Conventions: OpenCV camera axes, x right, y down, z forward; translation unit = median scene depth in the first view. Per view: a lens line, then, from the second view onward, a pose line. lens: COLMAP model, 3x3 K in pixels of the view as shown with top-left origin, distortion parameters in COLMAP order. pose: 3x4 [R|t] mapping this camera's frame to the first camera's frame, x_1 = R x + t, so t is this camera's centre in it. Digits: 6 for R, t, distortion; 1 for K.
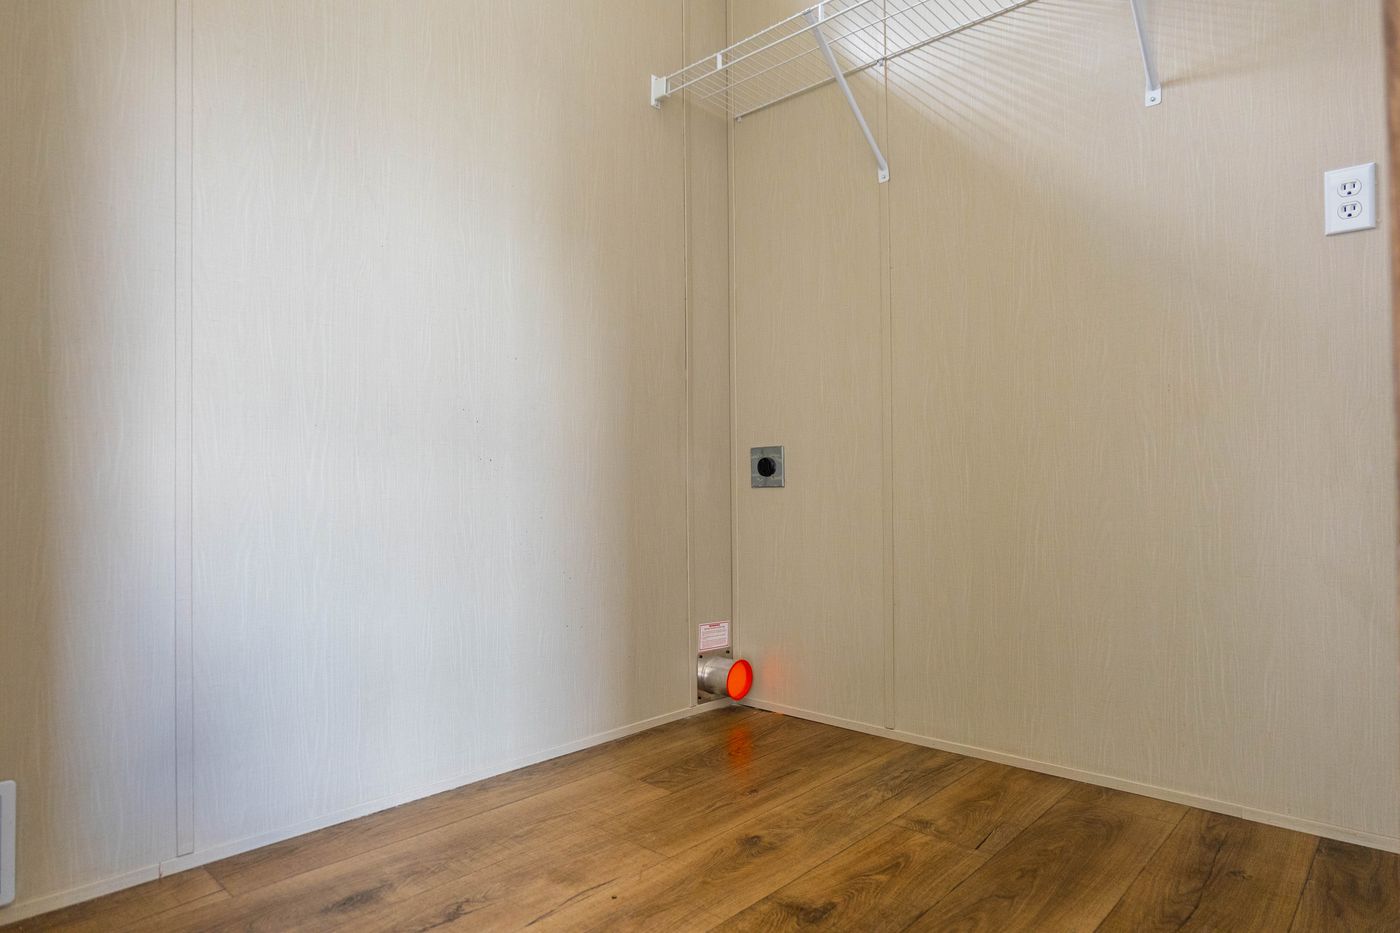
lens RADIAL K [[815.8, 0, 702.3], [0, 815.8, 481.4], [0, 0, 1]] dist [-0.035649, 0.022923]
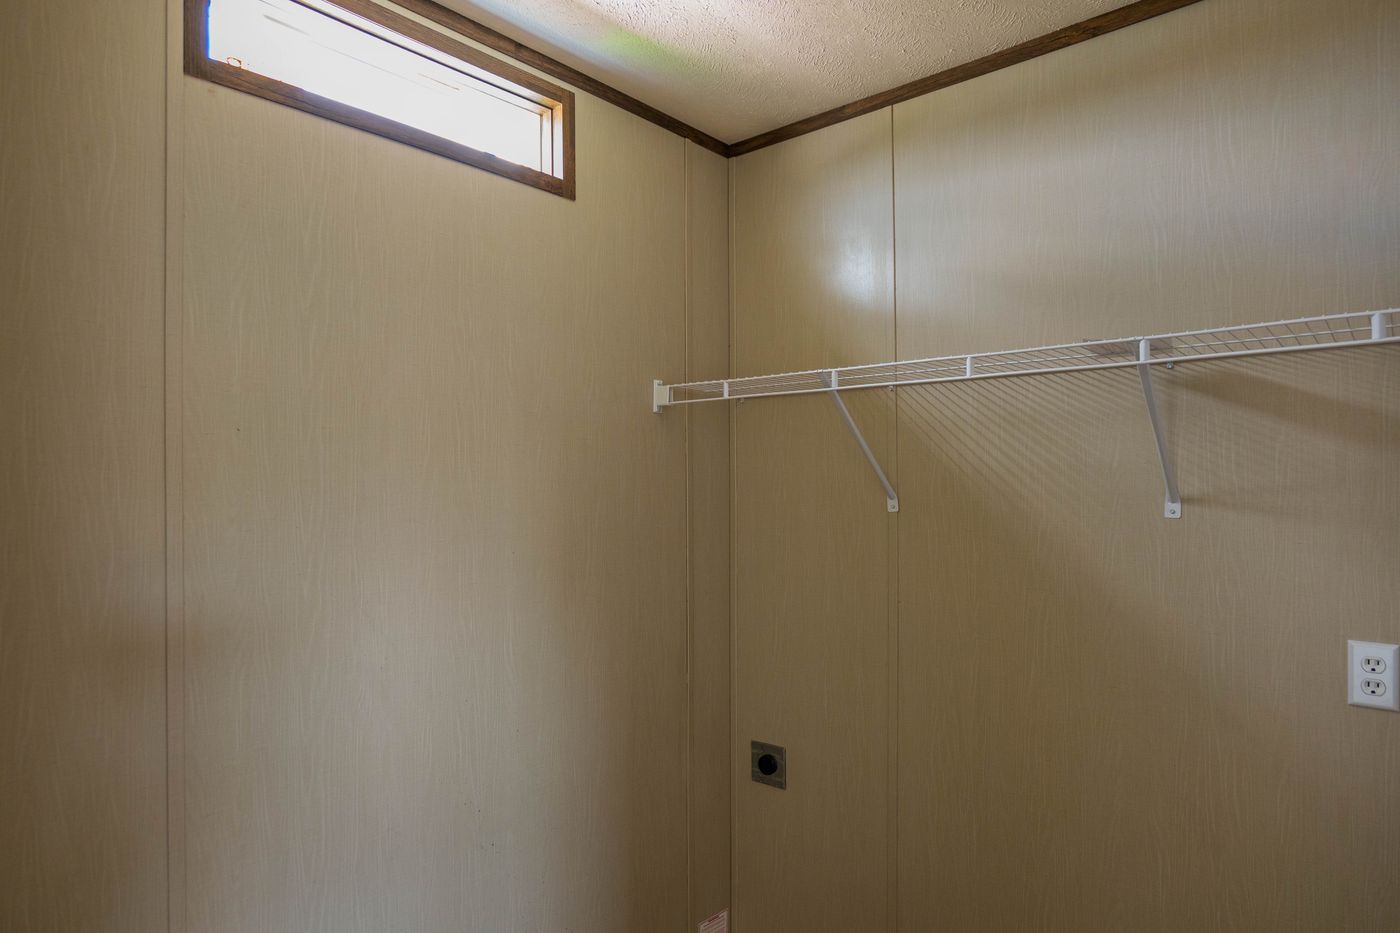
lens RADIAL K [[815.8, 0, 699.2], [0, 815.8, 465.7], [0, 0, 1]] dist [-0.035649, 0.022923]
pose [[0.999645, 0.005942, 0.025960, -0.035750], [-0.005990, 0.999981, 0.001753, -0.429397], [-0.025949, -0.001908, 0.999661, 0.024303]]
